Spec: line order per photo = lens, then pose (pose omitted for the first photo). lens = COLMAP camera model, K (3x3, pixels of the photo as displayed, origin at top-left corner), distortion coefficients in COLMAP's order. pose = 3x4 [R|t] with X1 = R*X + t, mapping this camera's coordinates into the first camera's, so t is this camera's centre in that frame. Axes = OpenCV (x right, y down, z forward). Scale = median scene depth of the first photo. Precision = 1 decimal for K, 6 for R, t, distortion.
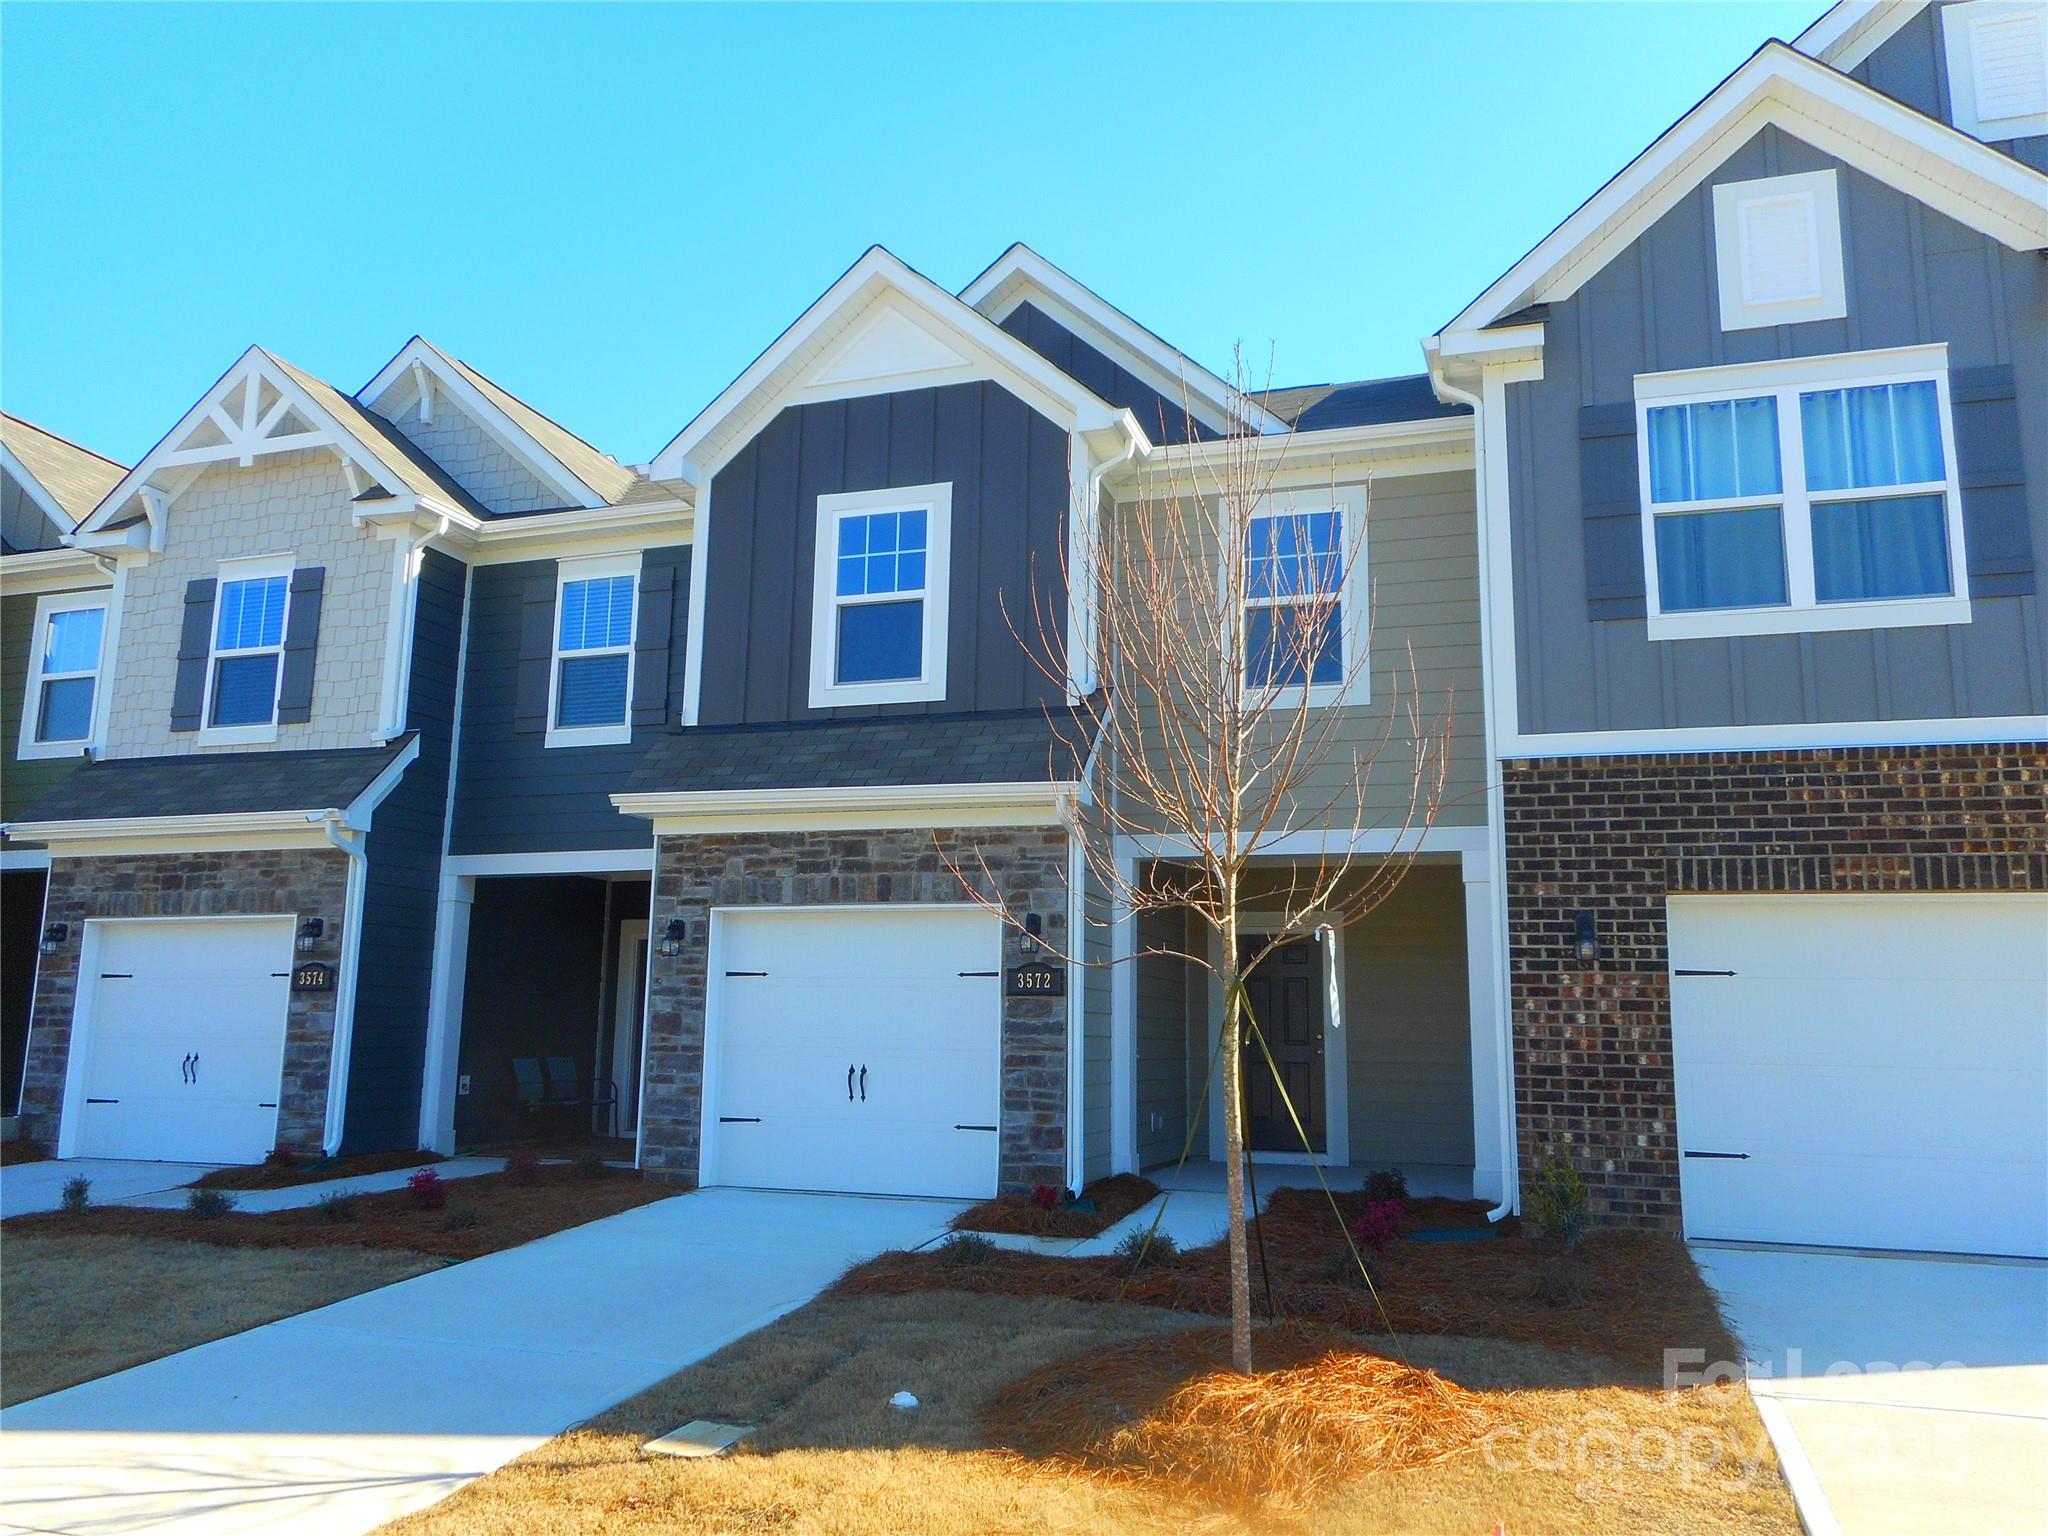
lens RADIAL K [[1540.8, 0, 1016.0], [0, 1540.8, 773.5], [0, 0, 1]] dist [0.000404, -0.007749]
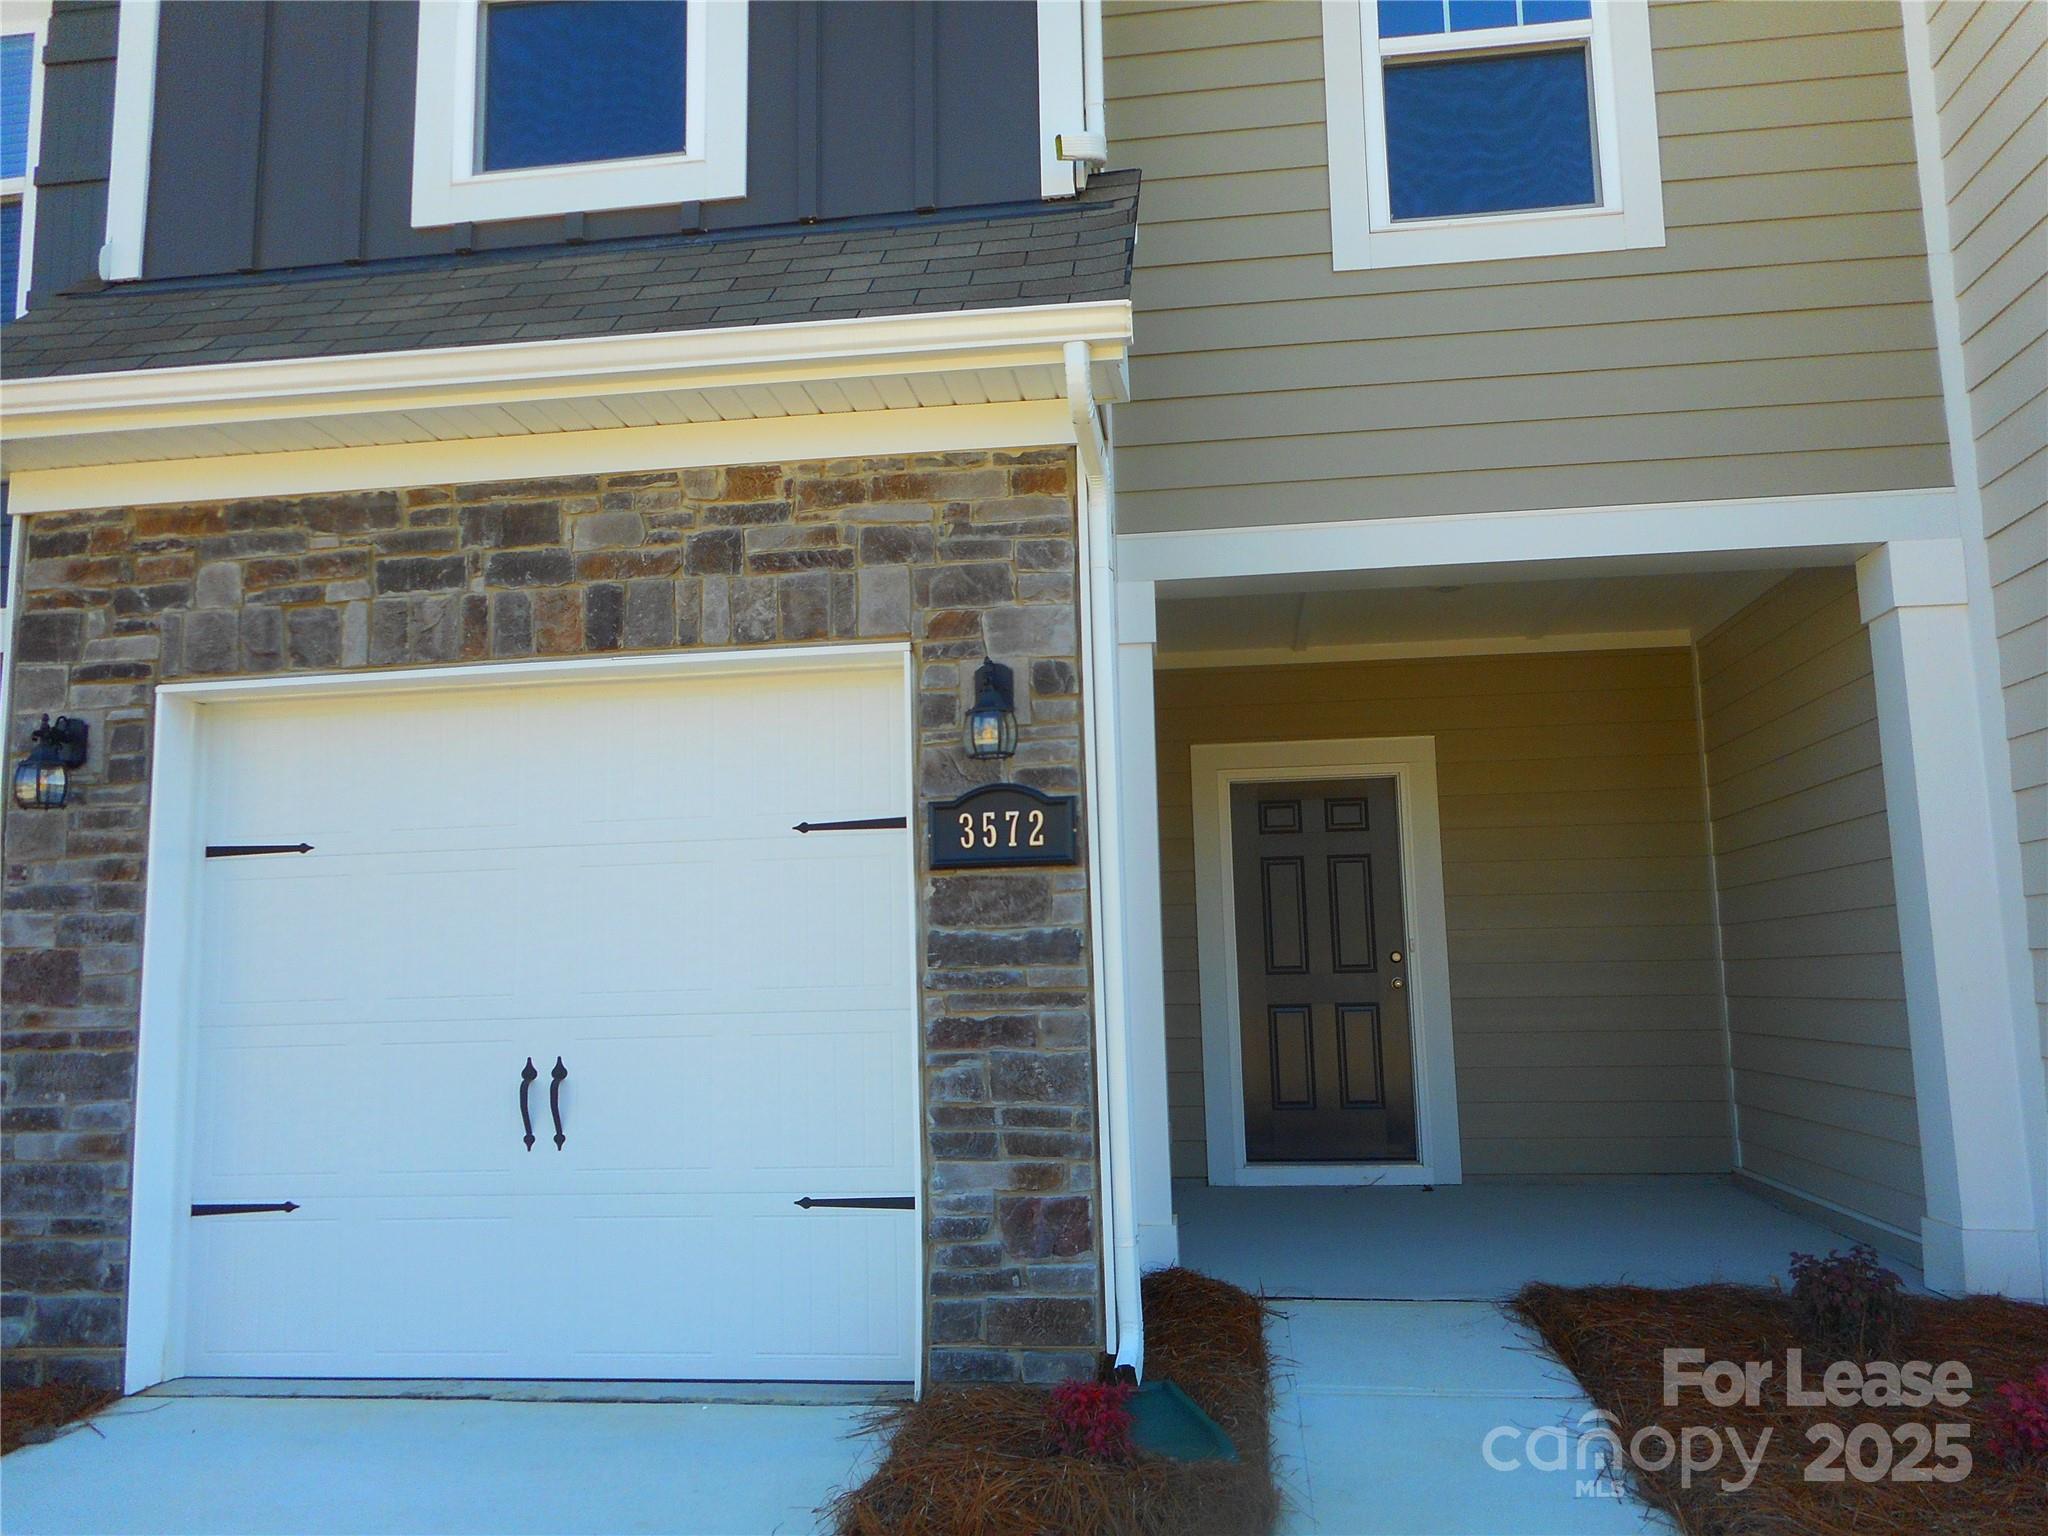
lens RADIAL K [[1540.8, 0, 1023.8], [0, 1540.8, 752.9], [0, 0, 1]] dist [0.000404, -0.007749]
pose [[0.981395, -0.013857, 0.191501, -0.055273], [0.009857, 0.999713, 0.021823, 0.100779], [-0.191748, -0.019529, 0.981250, 0.579513]]
